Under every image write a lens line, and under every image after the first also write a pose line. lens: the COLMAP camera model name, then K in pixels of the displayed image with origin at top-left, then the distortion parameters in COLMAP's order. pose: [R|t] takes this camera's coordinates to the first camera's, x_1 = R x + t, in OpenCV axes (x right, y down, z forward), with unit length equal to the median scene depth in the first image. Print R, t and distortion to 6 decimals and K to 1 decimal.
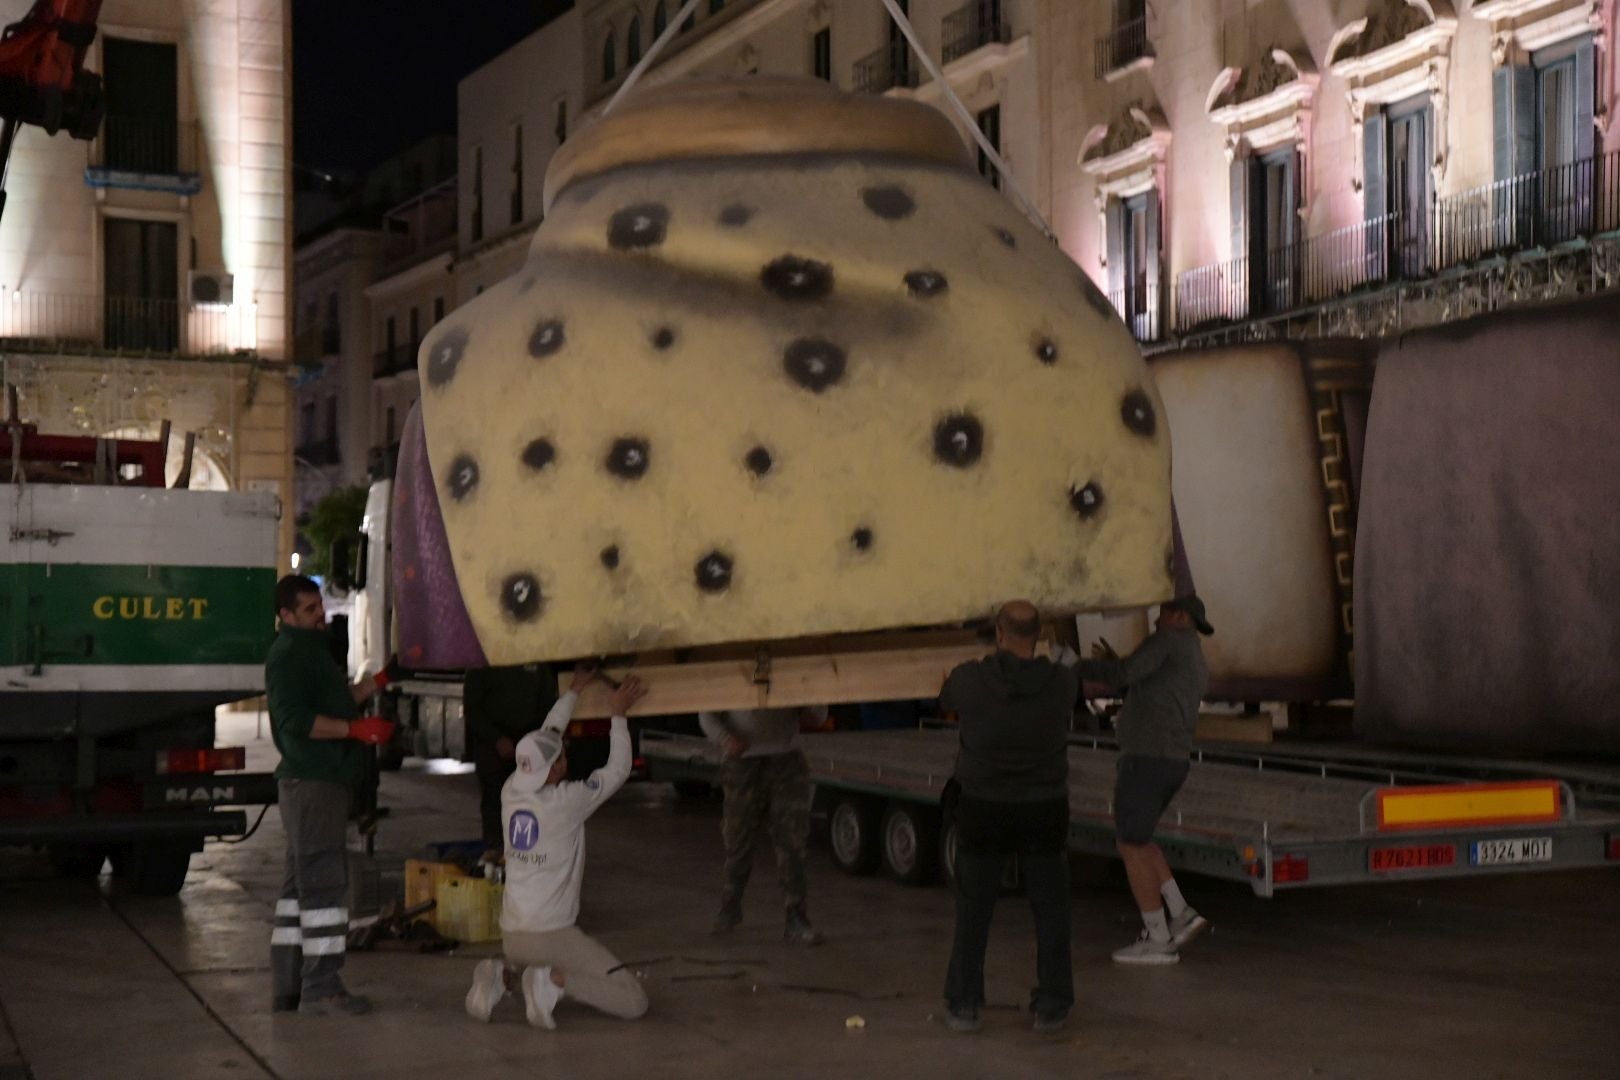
lens RADIAL K [[2337.7, 0, 820.6], [0, 2337.7, 562.0], [0, 0, 1]] dist [0.078329, 0.206826]
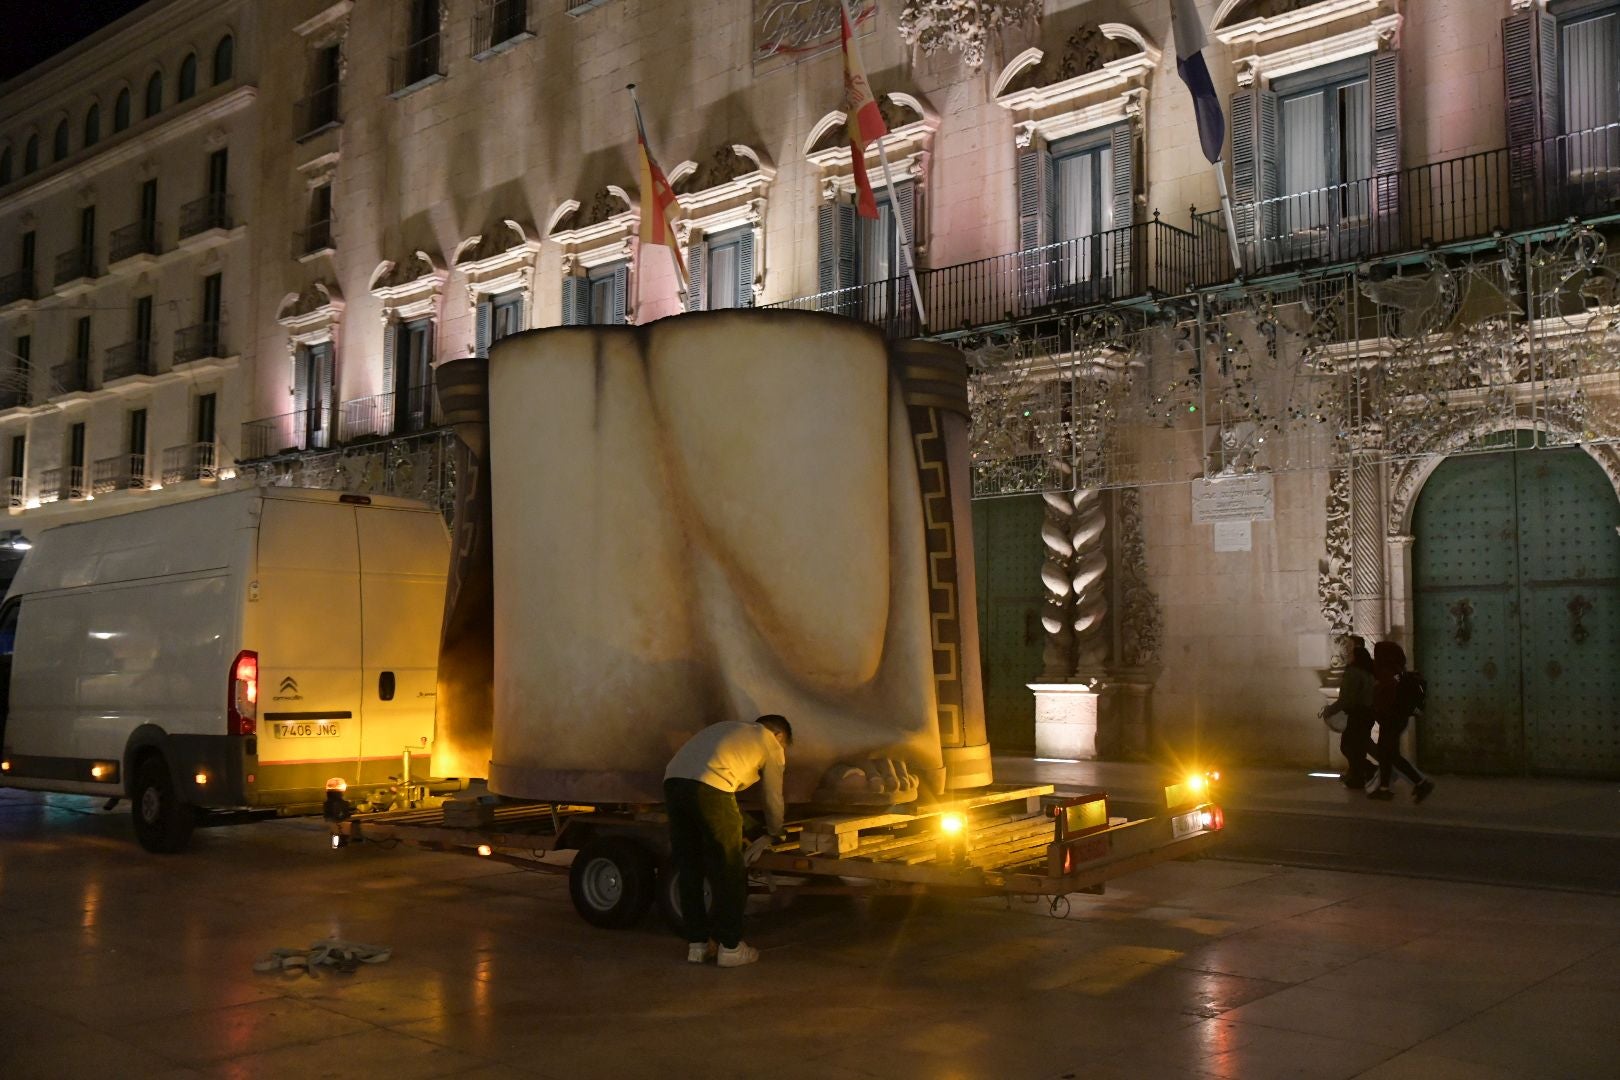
lens RADIAL K [[1486.3, 0, 816.6], [0, 1486.3, 547.0], [0, 0, 1]] dist [-0.066873, 0.149257]
pose [[0.903750, 0.048560, 0.425297, 0.038366], [-0.027750, 0.998101, -0.054994, 0.003103], [-0.427160, 0.037899, 0.903382, 0.097004]]
